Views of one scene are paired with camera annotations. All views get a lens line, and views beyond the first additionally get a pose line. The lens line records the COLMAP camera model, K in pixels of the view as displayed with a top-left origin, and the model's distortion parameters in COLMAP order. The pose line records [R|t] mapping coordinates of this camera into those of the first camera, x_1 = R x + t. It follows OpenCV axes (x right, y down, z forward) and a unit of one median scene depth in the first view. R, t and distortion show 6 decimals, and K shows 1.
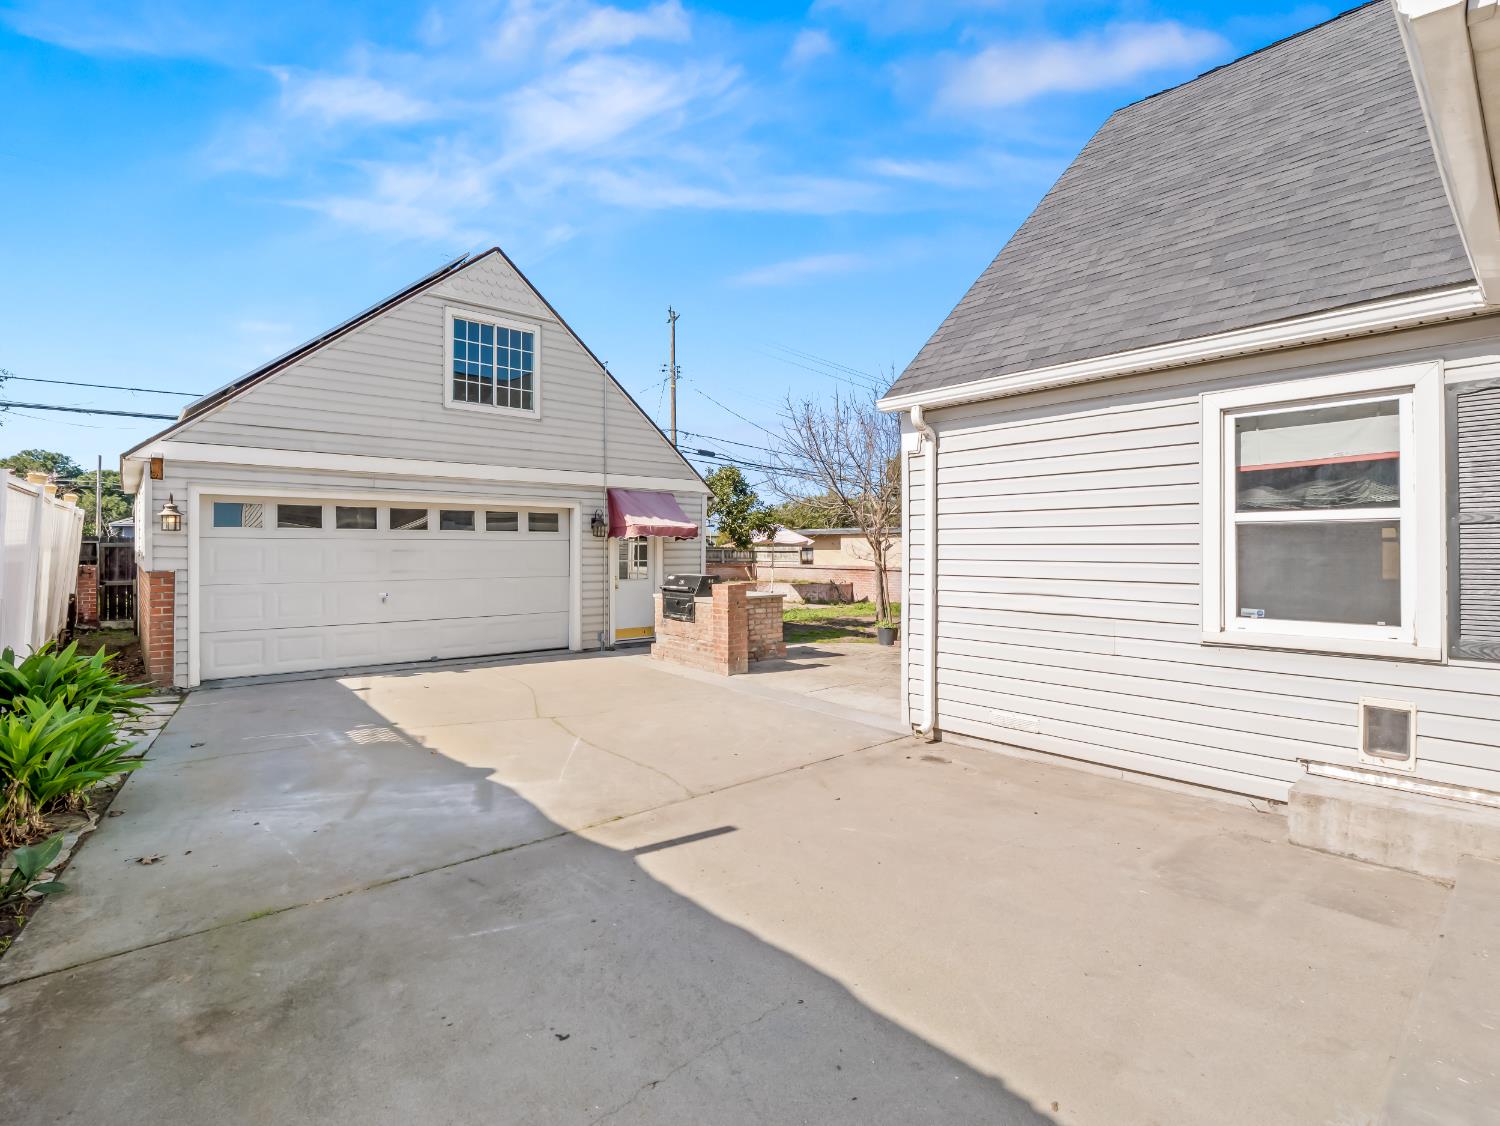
lens RADIAL K [[716.6, 0, 751.2], [0, 716.6, 557.7], [0, 0, 1]] dist [-0.021632, -0.000928]
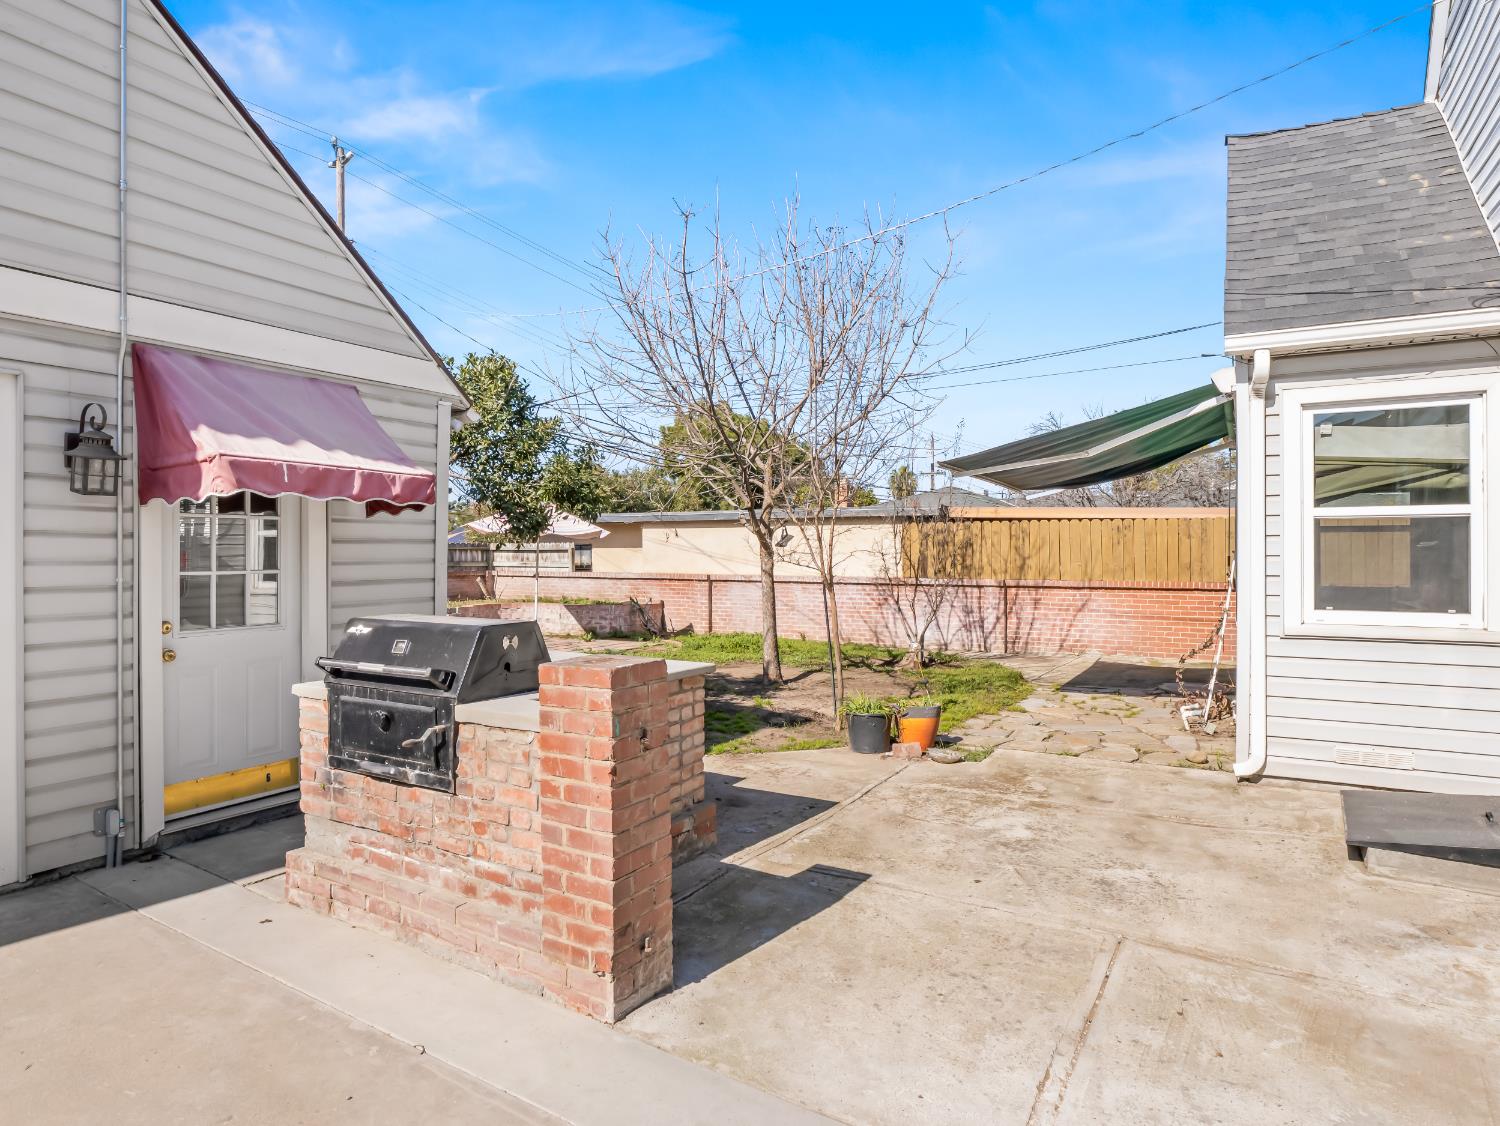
lens RADIAL K [[864.7, 0, 745.6], [0, 864.7, 554.6], [0, 0, 1]] dist [0.002426, -0.003421]
pose [[0.945491, -0.003311, 0.325630, -0.069610], [0.005477, 0.999969, -0.005735, -0.000448], [-0.325601, 0.007206, 0.945480, 0.547951]]
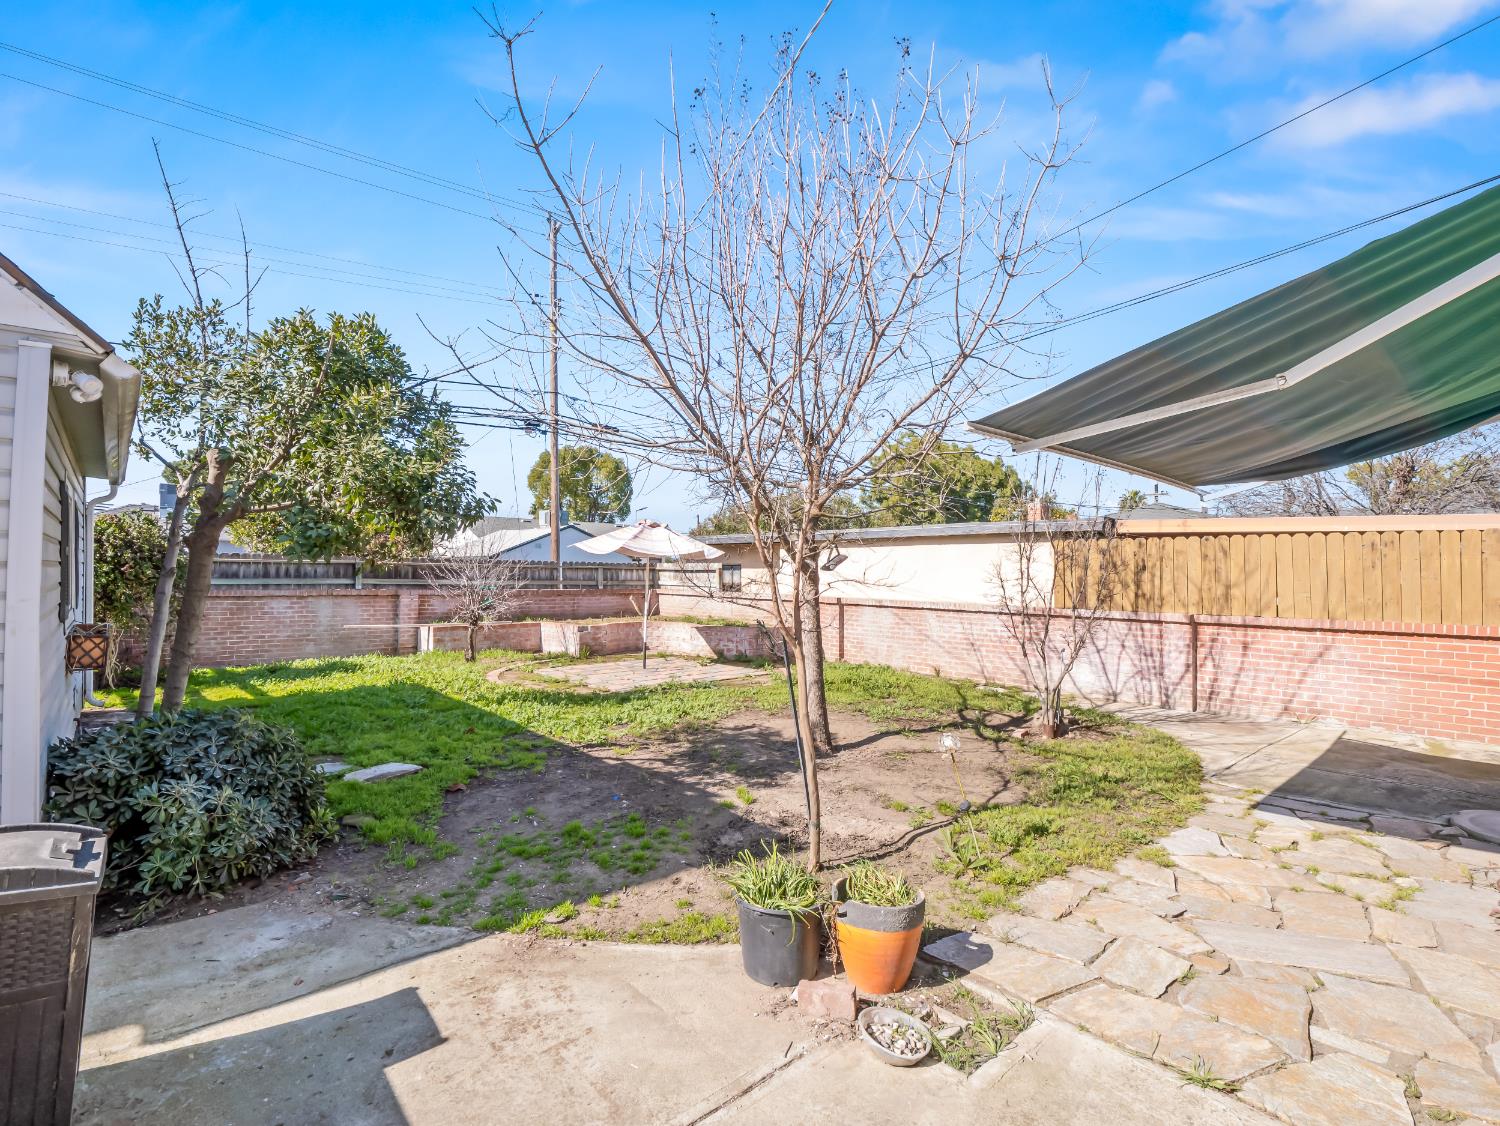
lens RADIAL K [[716.6, 0, 747.9], [0, 716.6, 557.6], [0, 0, 1]] dist [-0.021632, -0.000928]
pose [[0.999970, 0.005690, 0.005308, 0.195160], [-0.005556, 0.999672, -0.025010, -0.009496], [-0.005448, 0.024979, 0.999673, 0.830211]]
